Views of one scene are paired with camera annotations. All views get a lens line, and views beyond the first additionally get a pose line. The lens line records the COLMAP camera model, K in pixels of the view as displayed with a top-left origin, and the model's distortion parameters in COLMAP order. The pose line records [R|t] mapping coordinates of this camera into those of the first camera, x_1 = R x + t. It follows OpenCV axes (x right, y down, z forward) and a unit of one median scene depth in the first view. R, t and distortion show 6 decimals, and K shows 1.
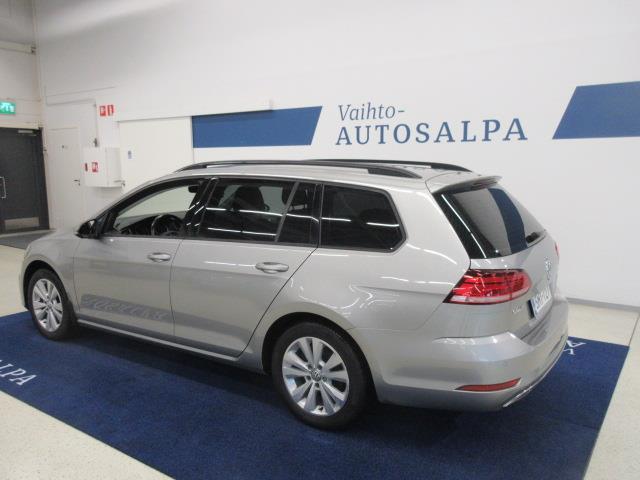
lens RADIAL K [[521.0, 0, 320.0], [0, 521.0, 240.0], [0, 0, 1]] dist [0.004046, 0.000635]
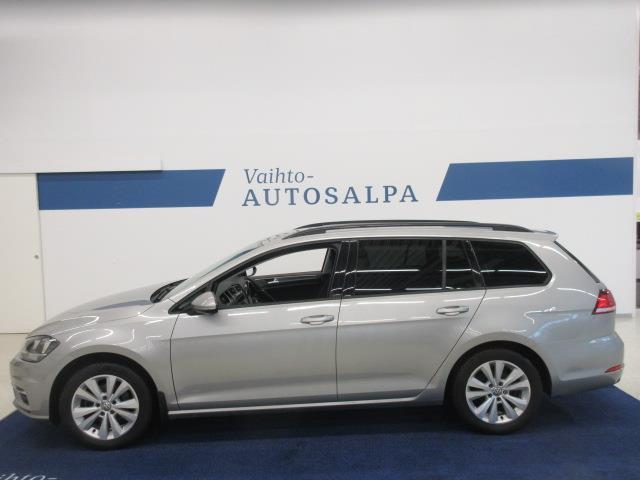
lens RADIAL K [[515.6, 0, 320.0], [0, 515.6, 240.0], [0, 0, 1]] dist [0.031548, -0.002382]
pose [[0.816388, -0.047882, 0.575515, -0.505287], [0.108103, 0.991612, -0.070847, -0.028255], [-0.567296, 0.120053, 0.814716, 0.086335]]
